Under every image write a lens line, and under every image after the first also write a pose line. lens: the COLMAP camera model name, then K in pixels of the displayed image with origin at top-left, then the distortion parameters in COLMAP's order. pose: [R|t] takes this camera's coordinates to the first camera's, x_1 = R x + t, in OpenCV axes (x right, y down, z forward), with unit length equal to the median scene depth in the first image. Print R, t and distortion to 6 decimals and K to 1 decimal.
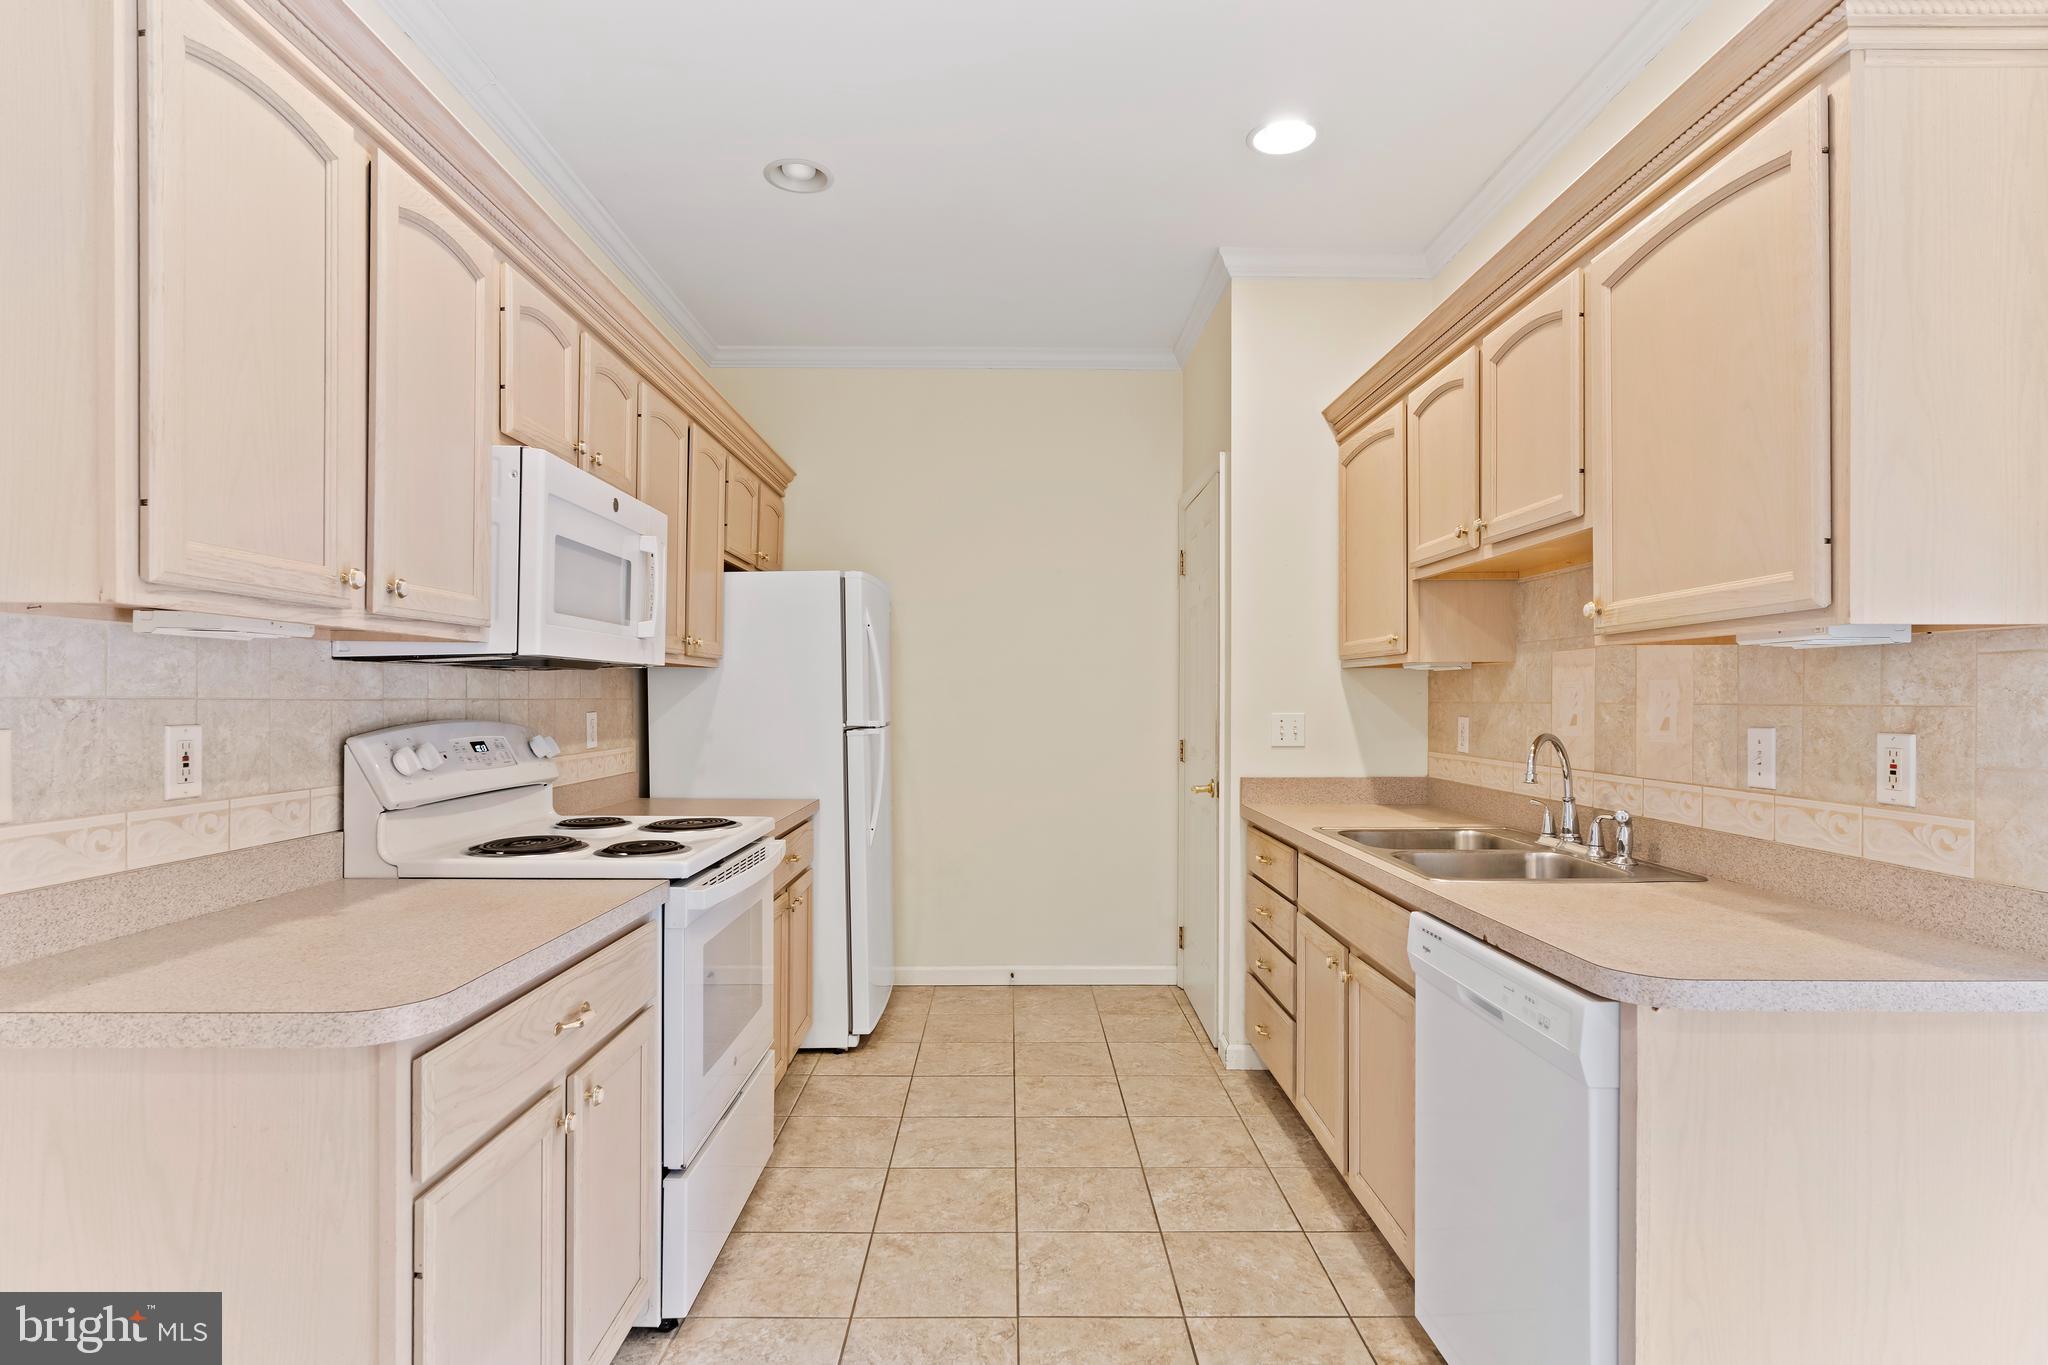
lens RADIAL K [[1050.1, 0, 1022.2], [0, 1050.1, 701.7], [0, 0, 1]] dist [-0.007354, 0.004300]
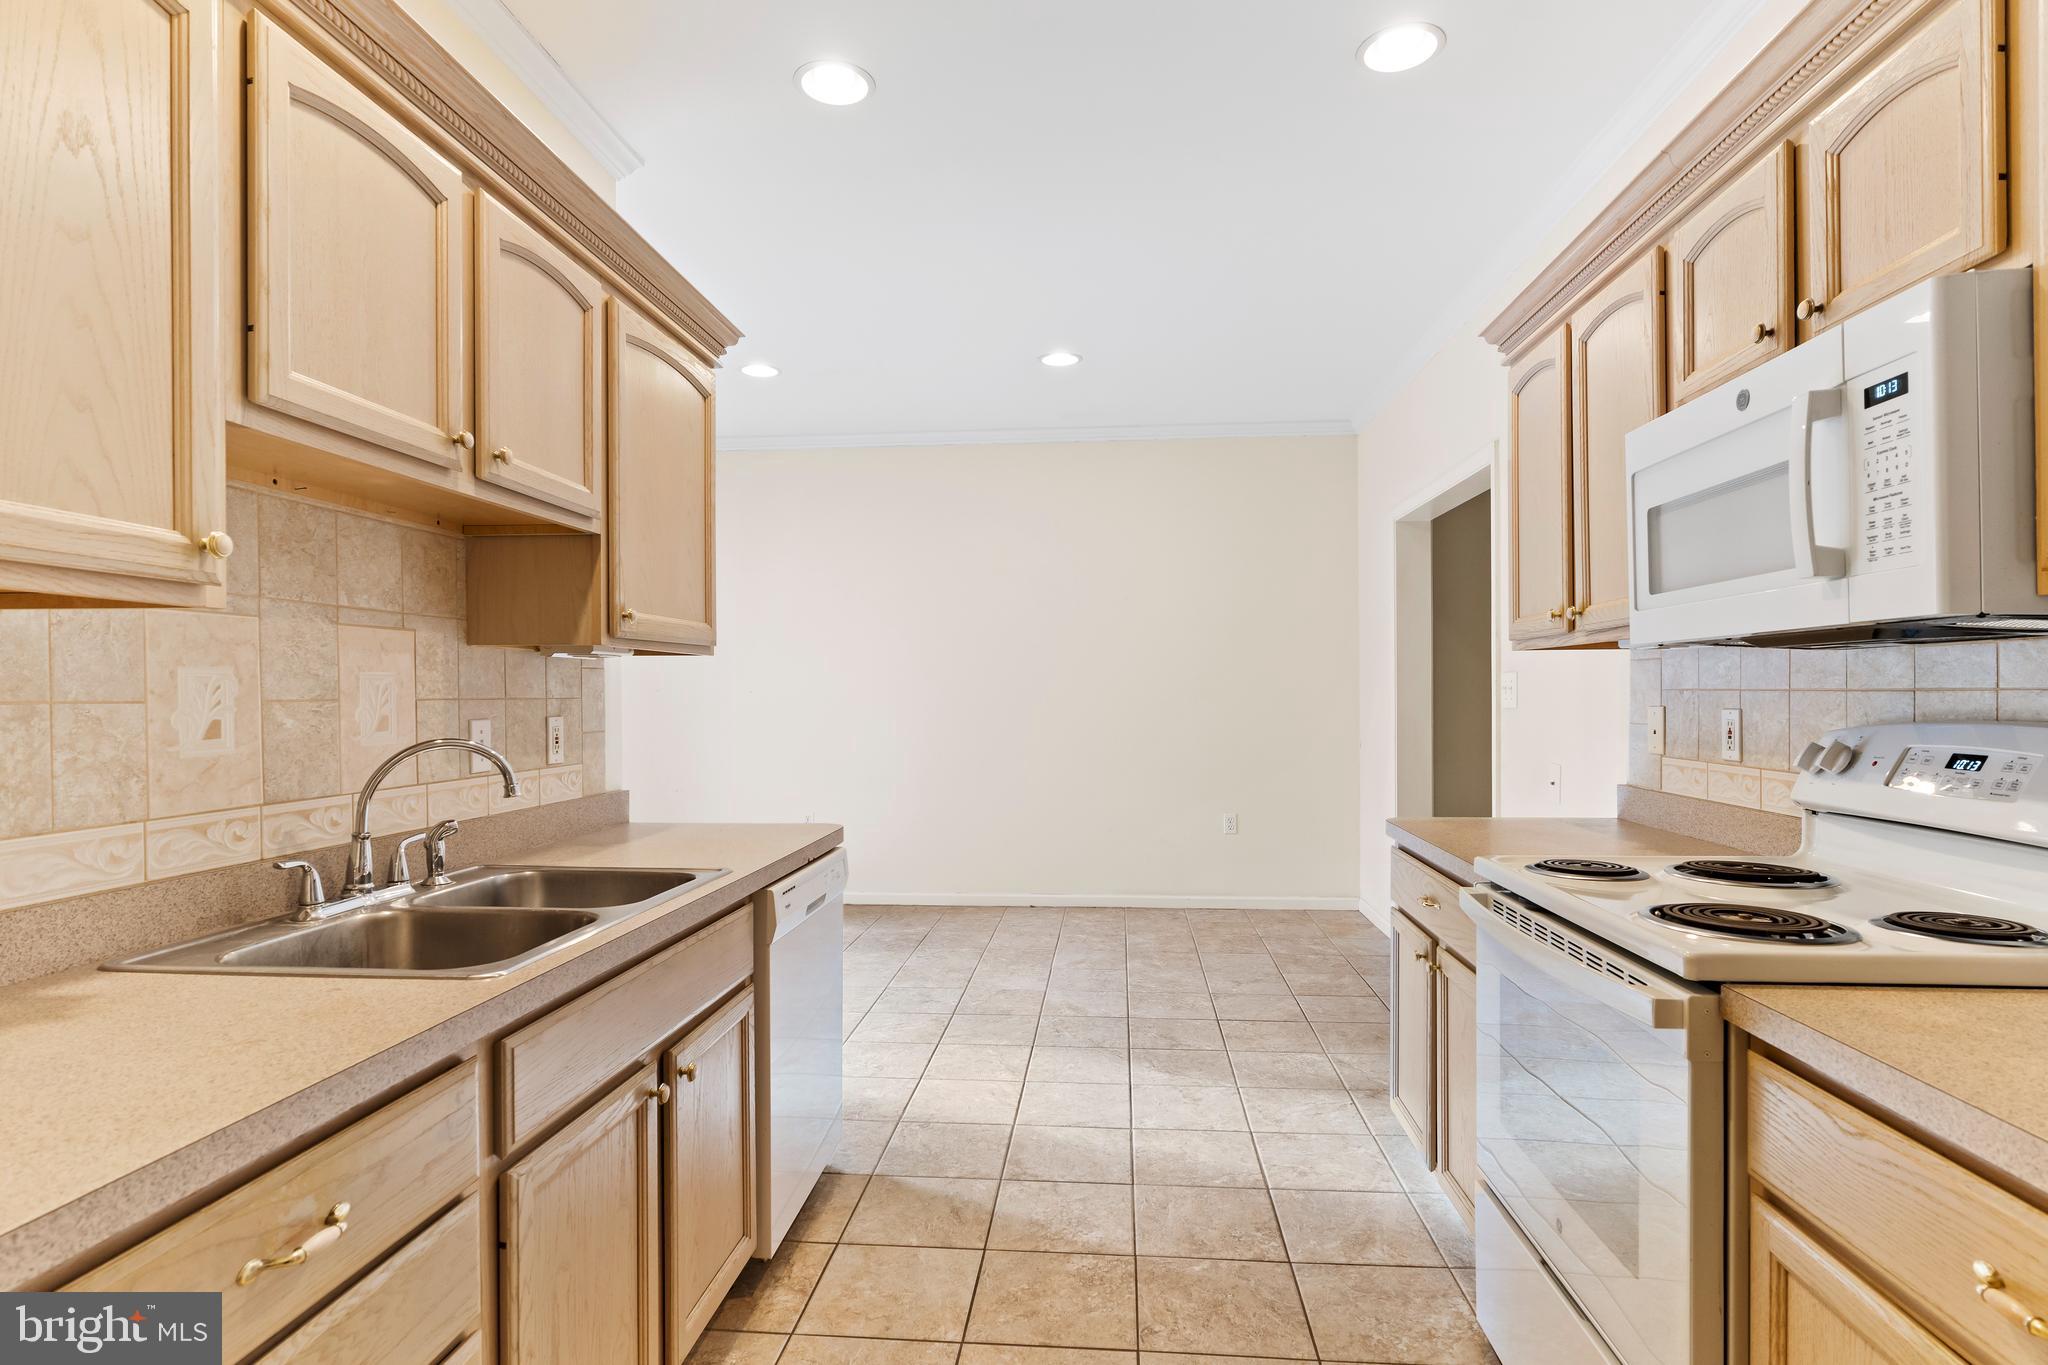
lens RADIAL K [[1050.1, 0, 1016.9], [0, 1050.1, 694.7], [0, 0, 1]] dist [-0.007354, 0.004300]
pose [[-0.993402, 0.002955, 0.114642, -0.005163], [0.003466, 0.999985, 0.004254, -0.004158], [-0.114628, 0.004623, -0.993398, 1.715038]]
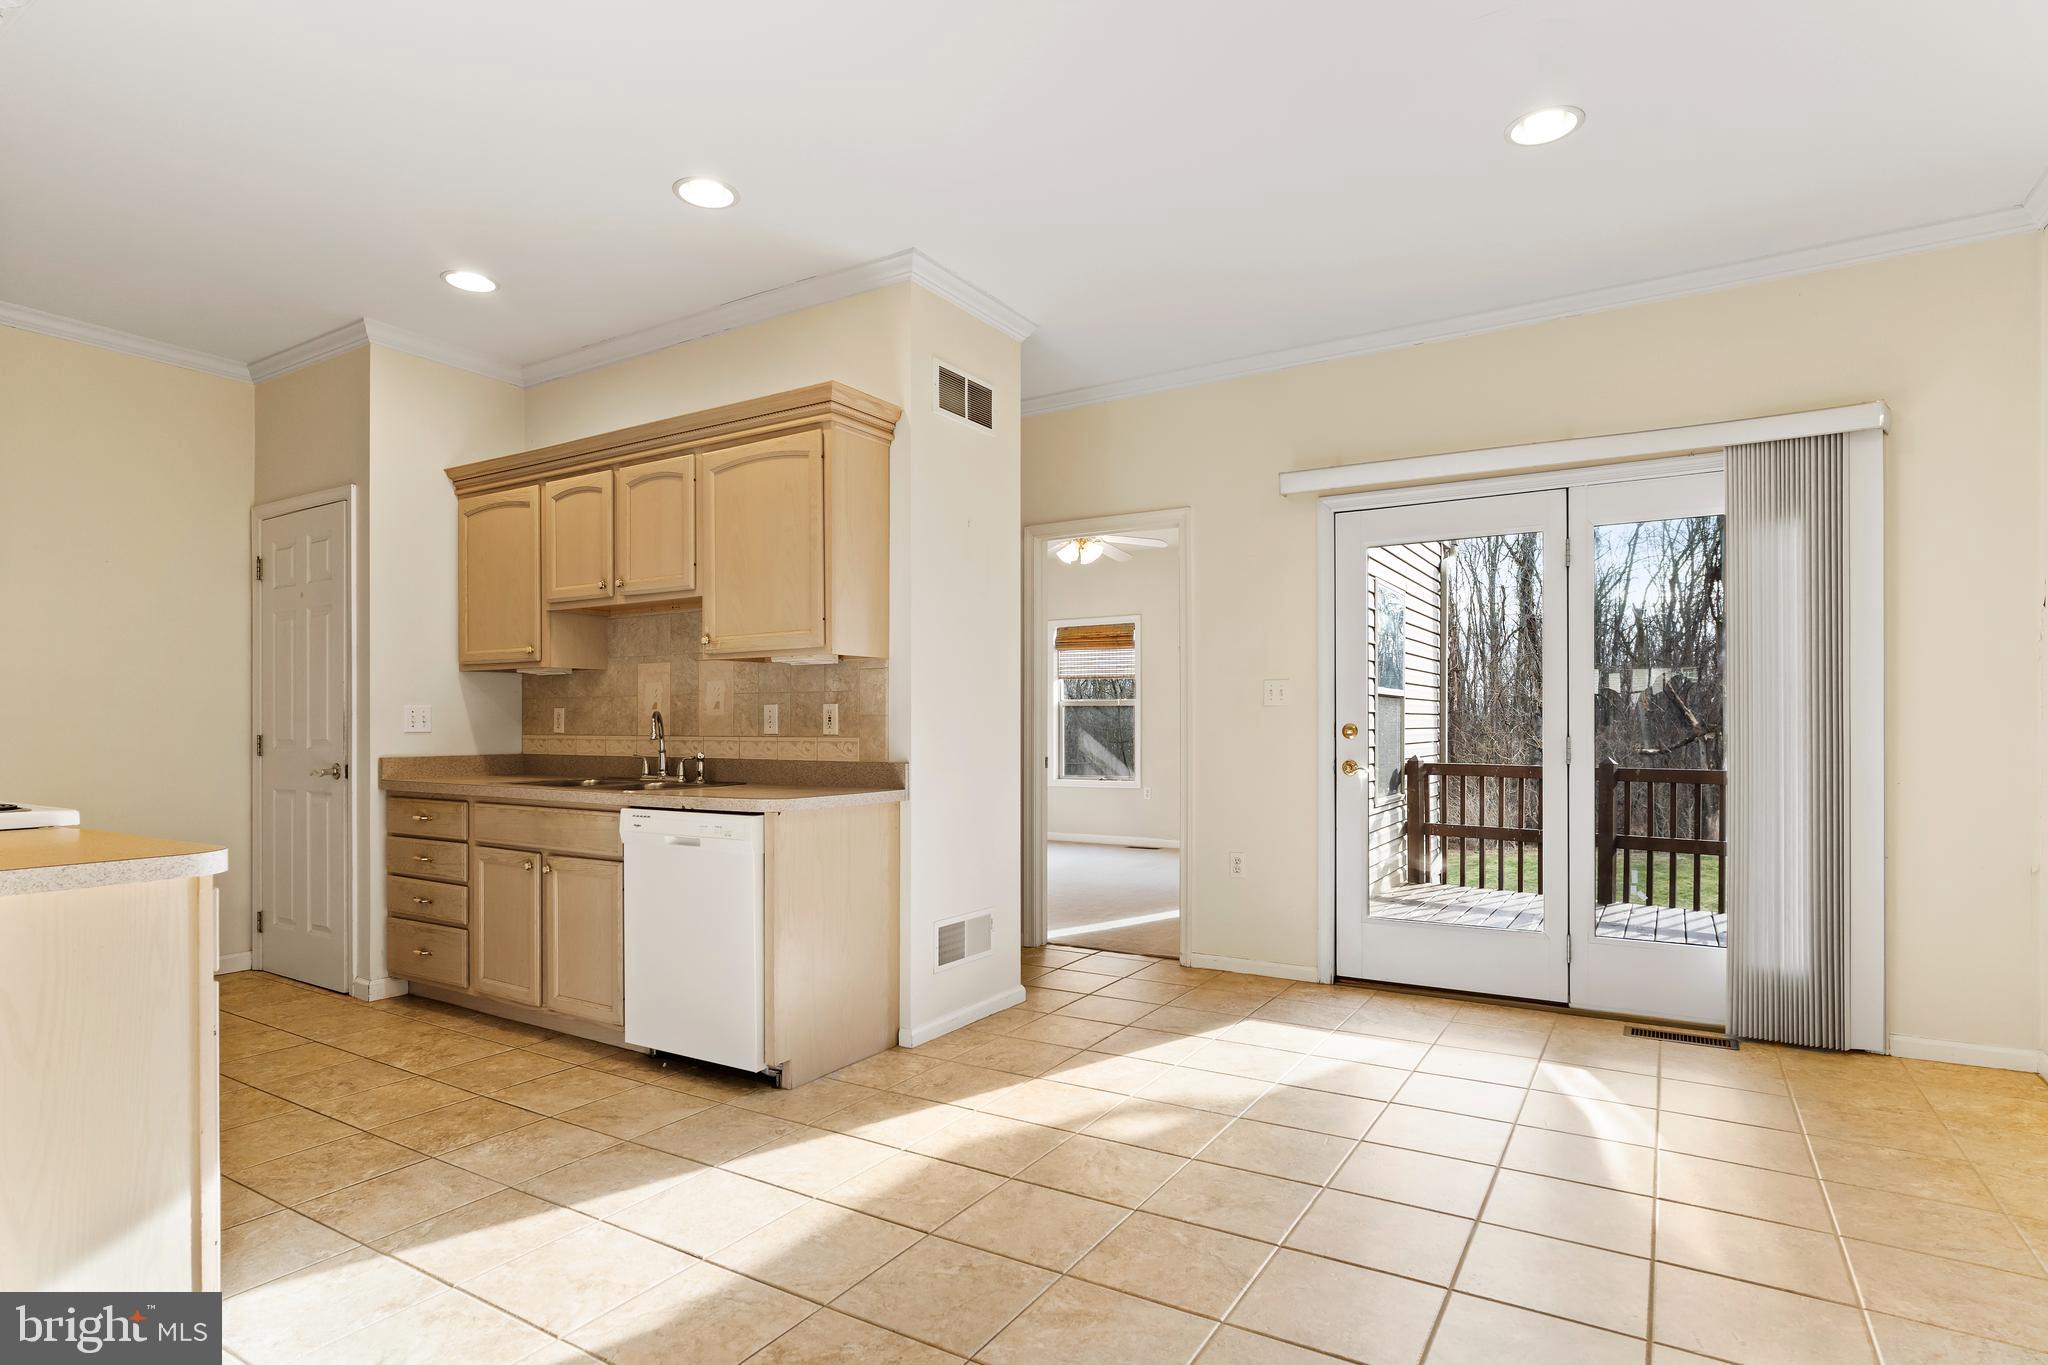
lens RADIAL K [[1050.1, 0, 1018.0], [0, 1050.1, 729.6], [0, 0, 1]] dist [-0.007354, 0.004300]
pose [[0.540078, -0.010501, 0.841549, -0.608540], [0.005951, 0.999945, 0.008659, 0.049101], [-0.841594, 0.000331, 0.540111, -0.404027]]
